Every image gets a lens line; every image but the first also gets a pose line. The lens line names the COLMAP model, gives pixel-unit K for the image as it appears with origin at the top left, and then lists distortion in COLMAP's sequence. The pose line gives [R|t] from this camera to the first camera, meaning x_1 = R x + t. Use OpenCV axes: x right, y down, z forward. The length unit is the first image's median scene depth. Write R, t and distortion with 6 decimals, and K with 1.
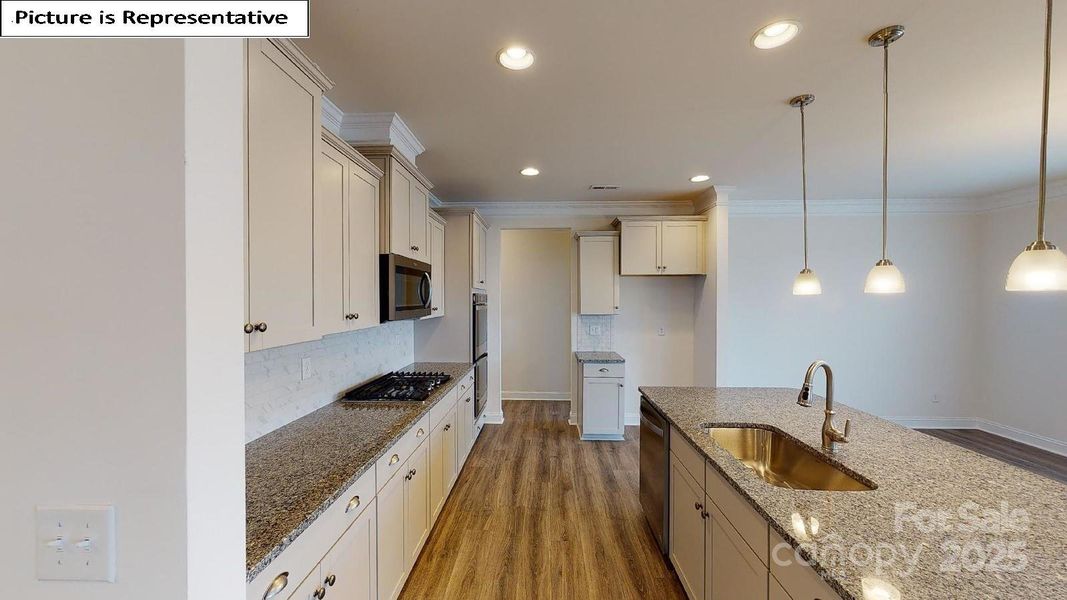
lens RADIAL K [[390.5, 0, 535.1], [0, 390.5, 302.3], [0, 0, 1]] dist [0.000309, -0.000353]
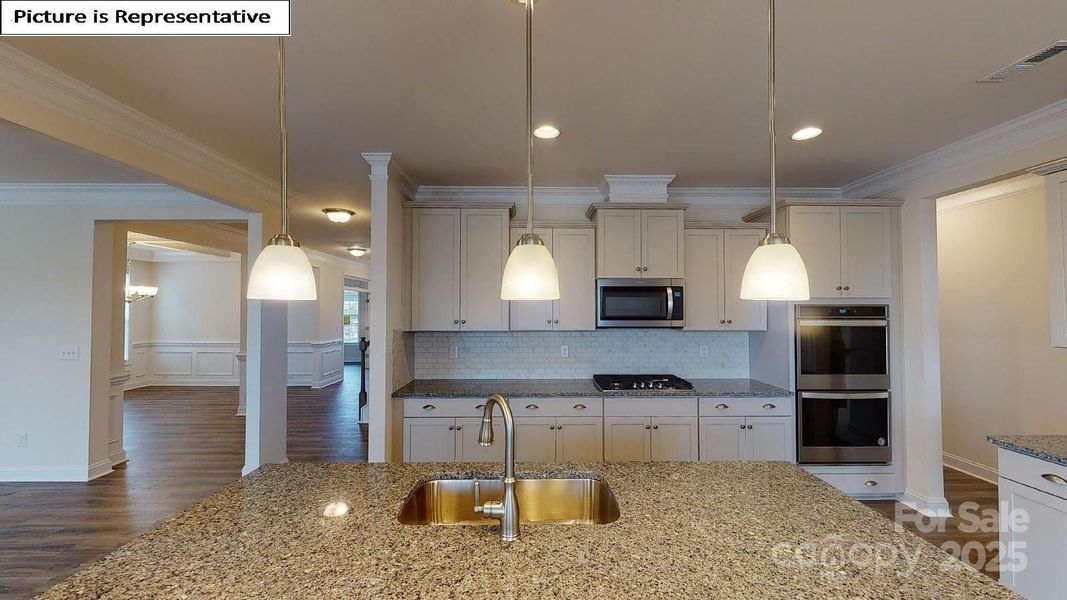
lens RADIAL K [[390.5, 0, 533.6], [0, 390.5, 305.3], [0, 0, 1]] dist [0.000309, -0.000353]
pose [[0.047598, -0.012704, -0.998786, 0.618246], [-0.010247, 0.999860, -0.013206, -0.005561], [0.998814, 0.010863, 0.047461, 0.433360]]
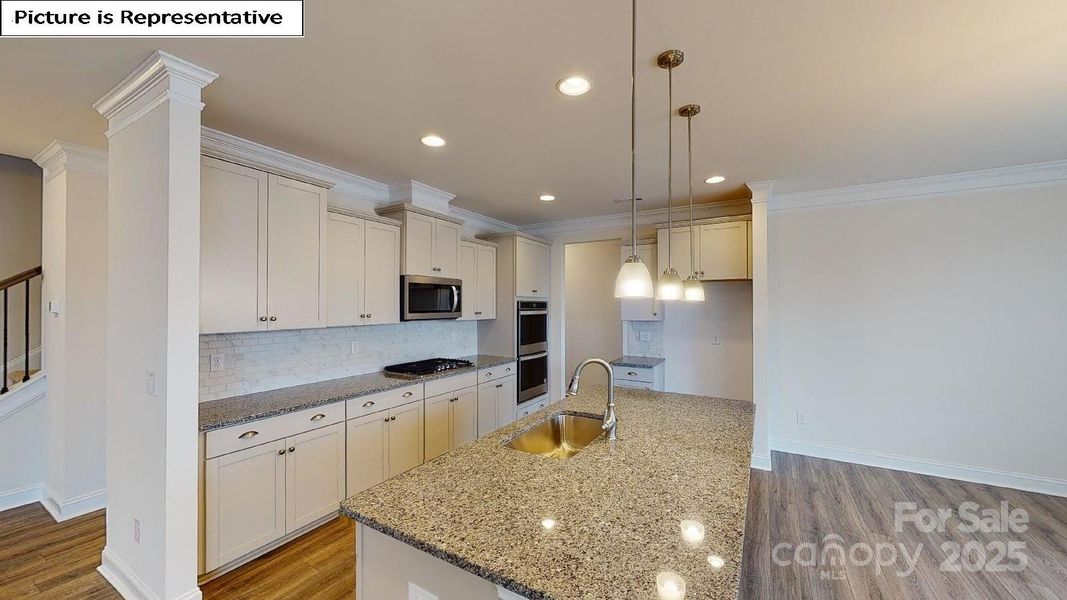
lens RADIAL K [[390.5, 0, 534.0], [0, 390.5, 302.8], [0, 0, 1]] dist [0.000309, -0.000353]
pose [[0.878927, -0.002218, -0.476952, 0.474724], [-0.005531, 0.999875, -0.014843, 0.000809], [0.476925, 0.015684, 0.878804, -0.047852]]
